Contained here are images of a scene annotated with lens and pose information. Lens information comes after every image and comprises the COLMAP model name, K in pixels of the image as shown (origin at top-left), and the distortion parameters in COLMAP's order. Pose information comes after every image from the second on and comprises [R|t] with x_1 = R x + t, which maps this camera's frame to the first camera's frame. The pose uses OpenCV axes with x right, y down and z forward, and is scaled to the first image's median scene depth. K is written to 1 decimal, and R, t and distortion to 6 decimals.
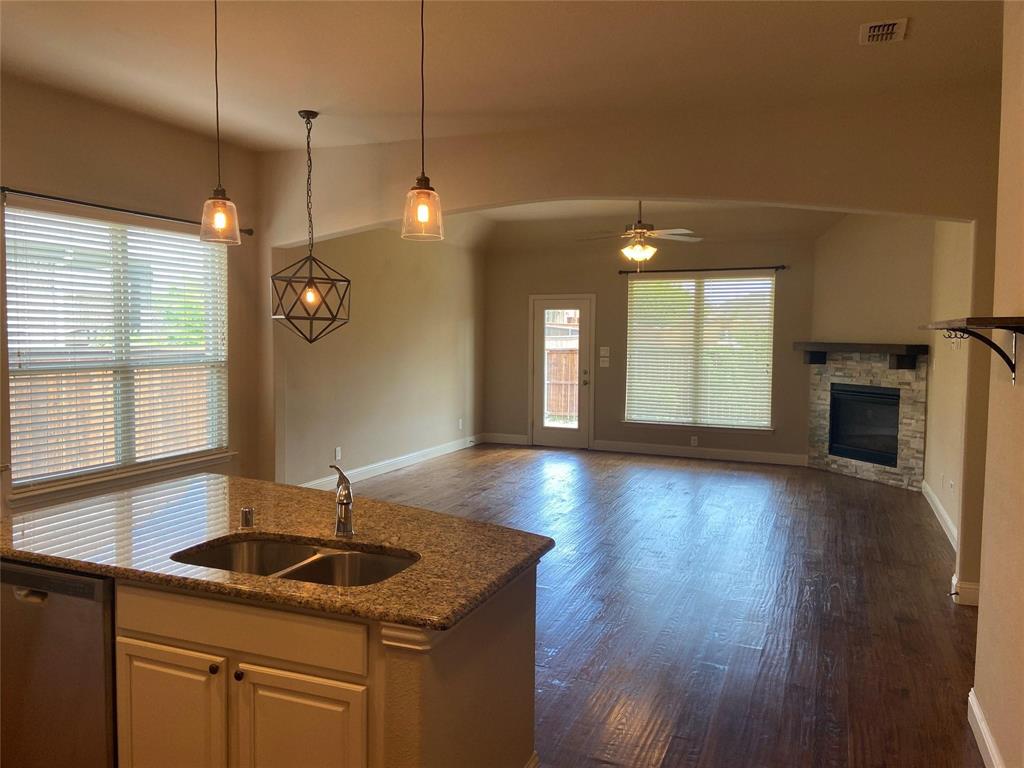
lens RADIAL K [[774.9, 0, 512.3], [0, 774.9, 377.1], [0, 0, 1]] dist [0.101882, -0.112801]
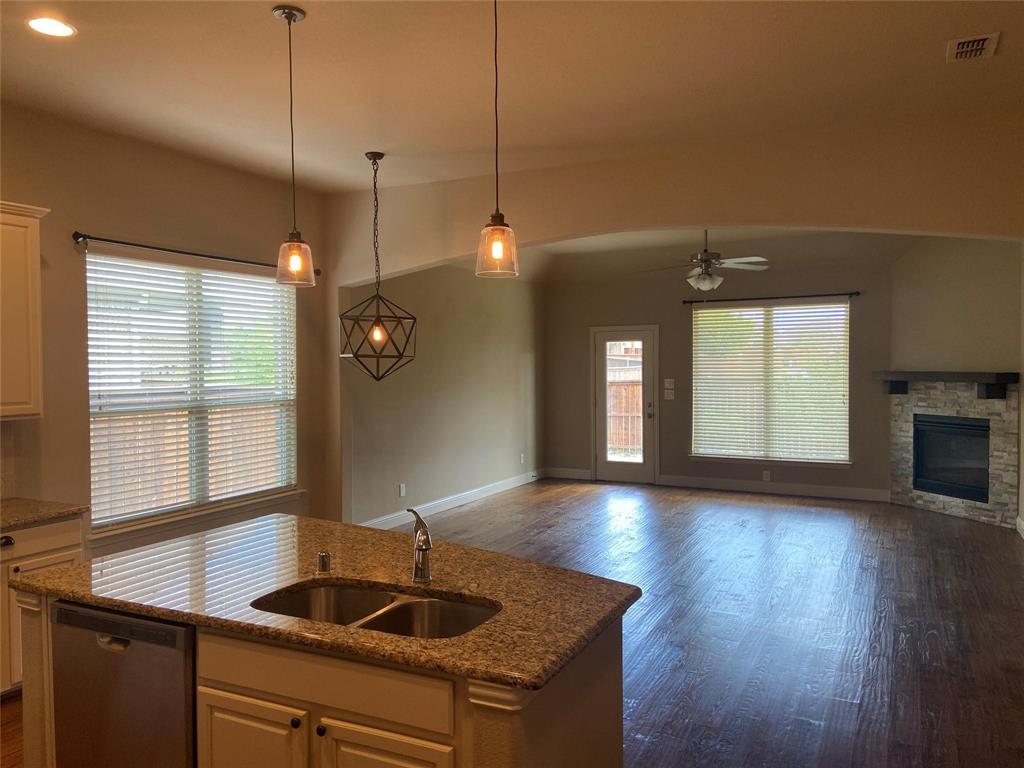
lens RADIAL K [[774.9, 0, 510.9], [0, 774.9, 383.8], [0, 0, 1]] dist [0.101882, -0.112801]
pose [[0.997344, -0.014439, -0.071393, -0.016680], [0.012120, 0.999388, -0.032809, -0.005320], [0.071823, 0.031857, 0.996908, 0.016758]]
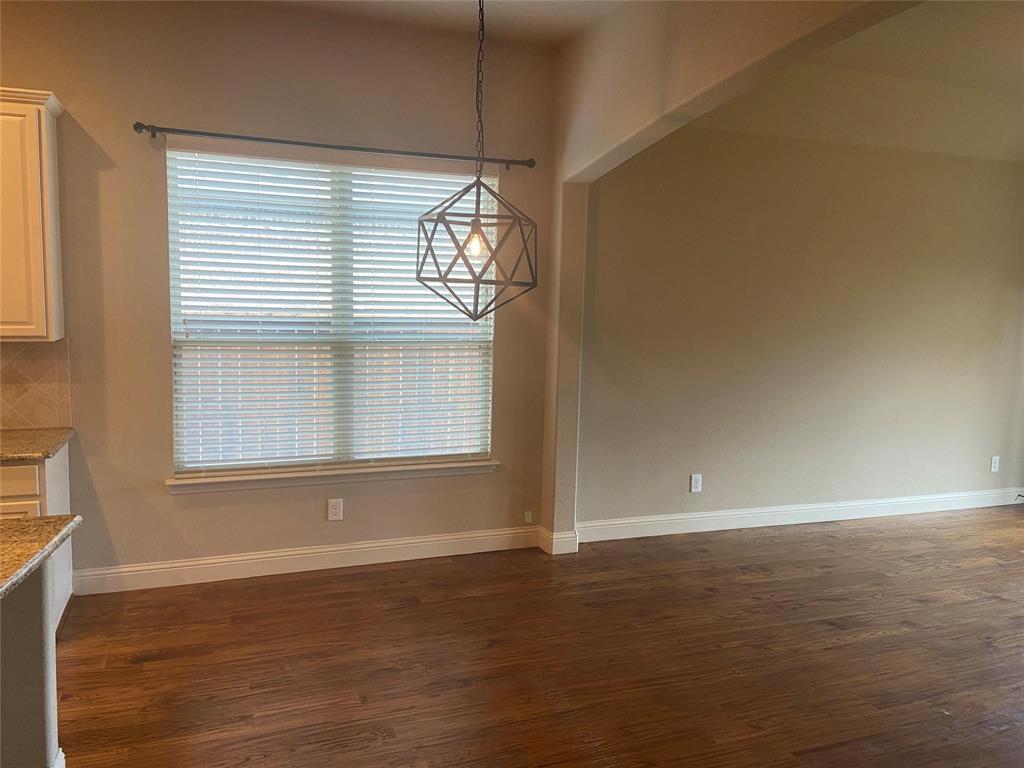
lens RADIAL K [[774.9, 0, 500.3], [0, 774.9, 382.6], [0, 0, 1]] dist [0.101882, -0.112801]
pose [[0.674361, 0.090906, -0.732785, 0.231201], [-0.060927, 0.995859, 0.067472, -0.038188], [0.735884, -0.000854, 0.677107, 0.606924]]
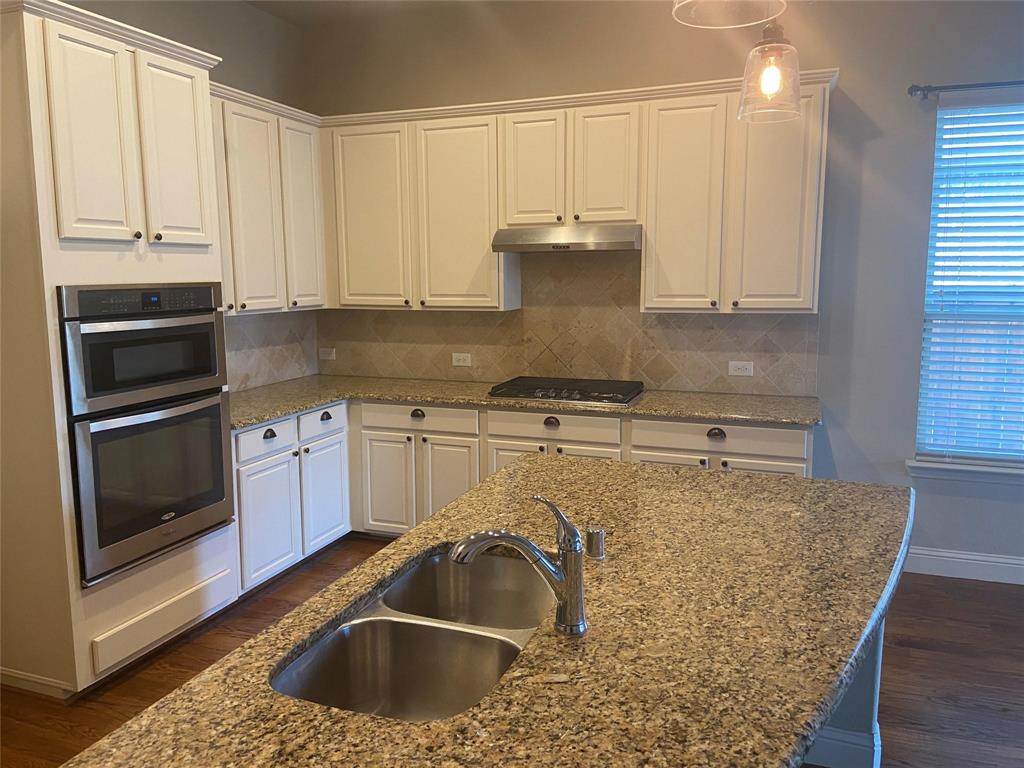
lens RADIAL K [[774.9, 0, 509.5], [0, 774.9, 375.0], [0, 0, 1]] dist [0.101882, -0.112801]
pose [[0.021823, 0.127357, -0.991617, 0.165751], [-0.050800, 0.990713, 0.126123, -0.023834], [0.998470, 0.047622, 0.028090, 0.489580]]
